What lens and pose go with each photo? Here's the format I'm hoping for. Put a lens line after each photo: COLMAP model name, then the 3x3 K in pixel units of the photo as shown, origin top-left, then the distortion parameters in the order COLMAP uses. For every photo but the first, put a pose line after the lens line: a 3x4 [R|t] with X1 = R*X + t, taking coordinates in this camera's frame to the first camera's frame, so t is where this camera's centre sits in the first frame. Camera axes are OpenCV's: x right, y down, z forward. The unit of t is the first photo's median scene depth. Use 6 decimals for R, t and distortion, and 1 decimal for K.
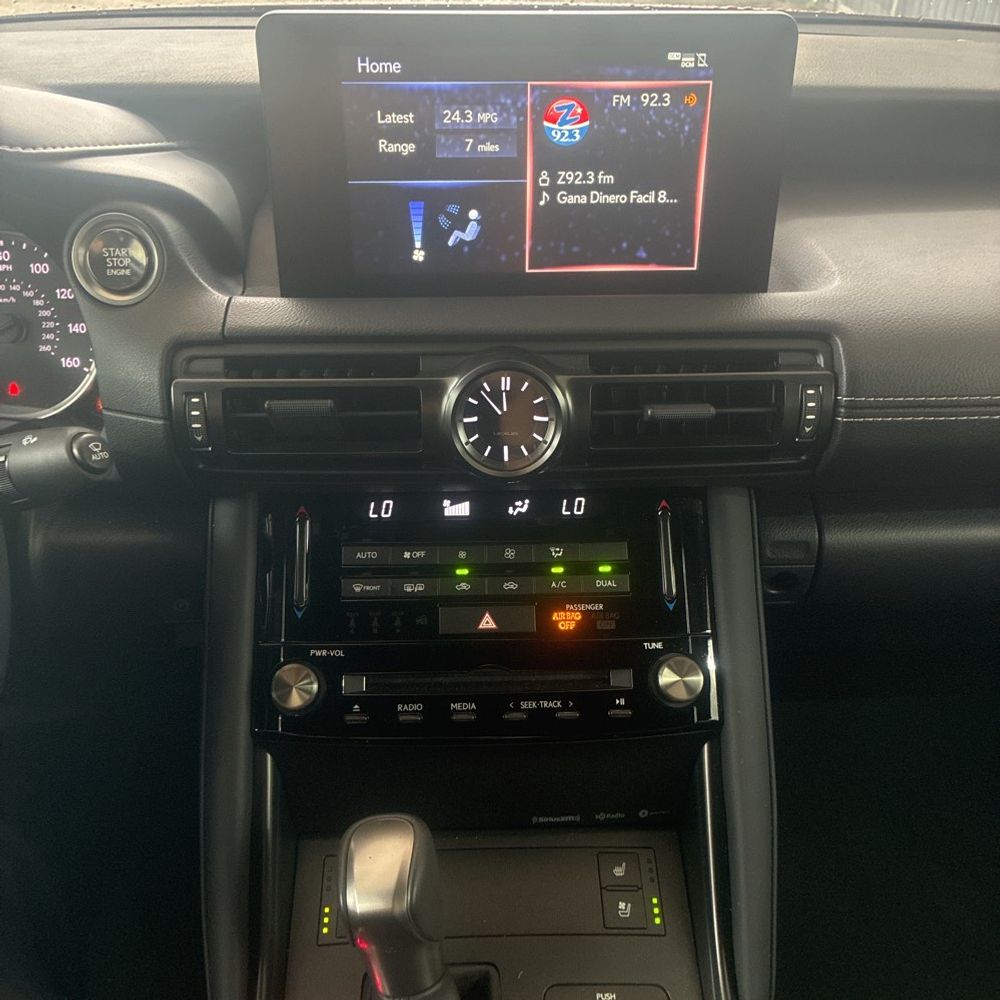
lens RADIAL K [[1014.2, 0, 504.8], [0, 1014.2, 509.4], [0, 0, 1]] dist [0.017891, 0.000000]
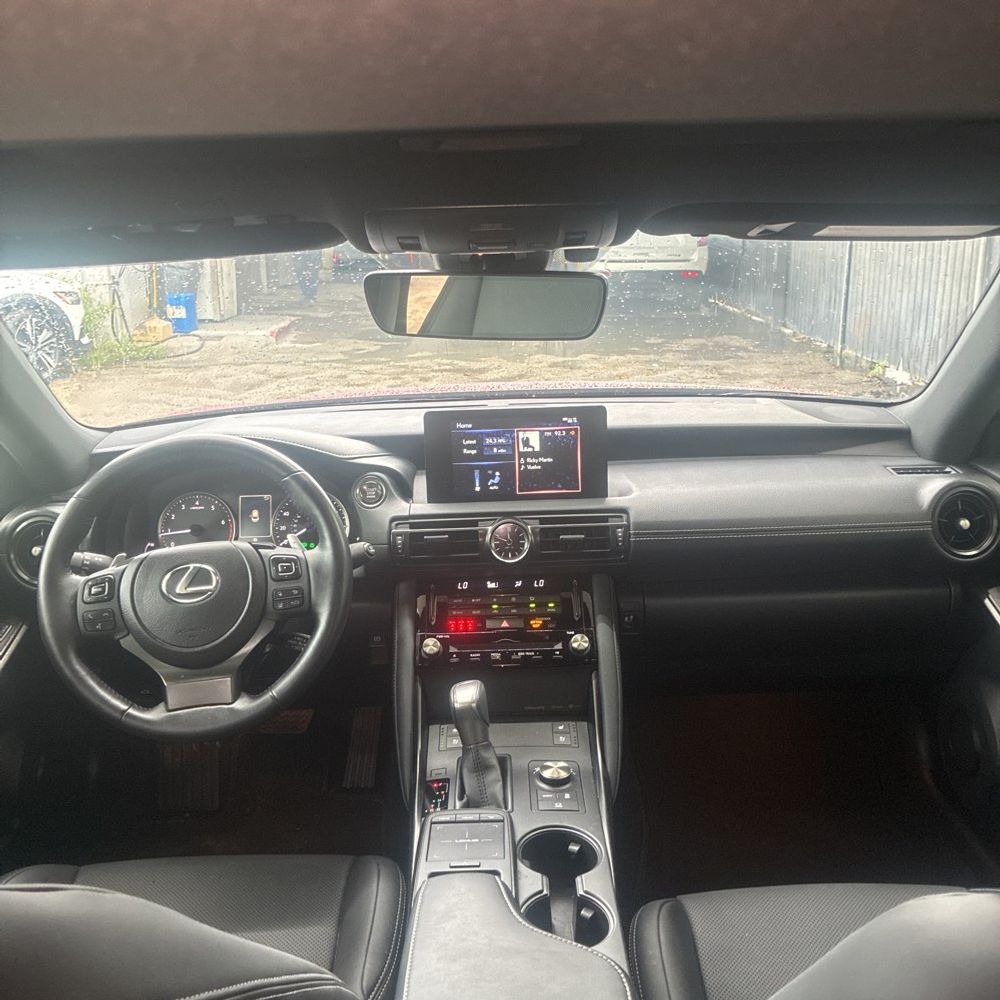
lens RADIAL K [[1014.2, 0, 502.4], [0, 1014.2, 496.6], [0, 0, 1]] dist [0.017891, 0.000000]
pose [[0.998567, -0.028698, -0.045172, 0.101788], [0.013589, 0.952372, -0.304635, 0.585929], [0.051763, 0.303584, 0.951398, -1.541918]]
